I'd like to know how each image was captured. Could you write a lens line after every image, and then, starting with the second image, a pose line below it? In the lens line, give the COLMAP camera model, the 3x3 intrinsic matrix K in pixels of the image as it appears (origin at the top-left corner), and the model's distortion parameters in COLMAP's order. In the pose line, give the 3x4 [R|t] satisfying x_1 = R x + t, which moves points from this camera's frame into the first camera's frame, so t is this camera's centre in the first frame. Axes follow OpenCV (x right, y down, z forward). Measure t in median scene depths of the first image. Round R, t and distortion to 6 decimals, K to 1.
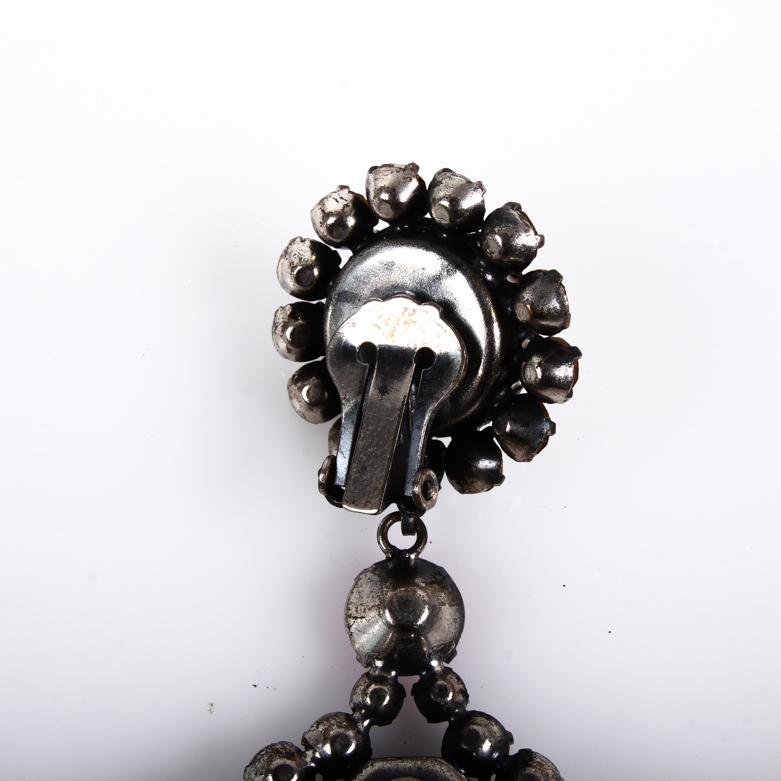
lens RADIAL K [[1418.0, 0, 390.5], [0, 1418.0, 390.5], [0, 0, 1]] dist [-0.136816, 0.246221]
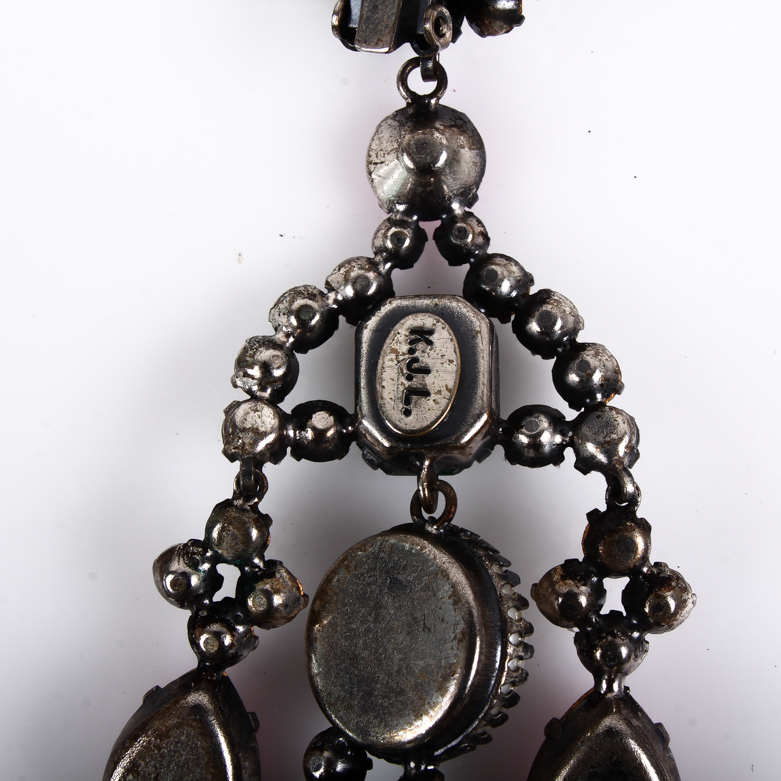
lens RADIAL K [[1418.0, 0, 390.5], [0, 1418.0, 390.5], [0, 0, 1]] dist [-0.136816, 0.246221]
pose [[0.994537, -0.008488, -0.104035, 0.089726], [0.031655, 0.974277, 0.223118, 0.095204], [0.099465, -0.225192, 0.969224, -0.009575]]
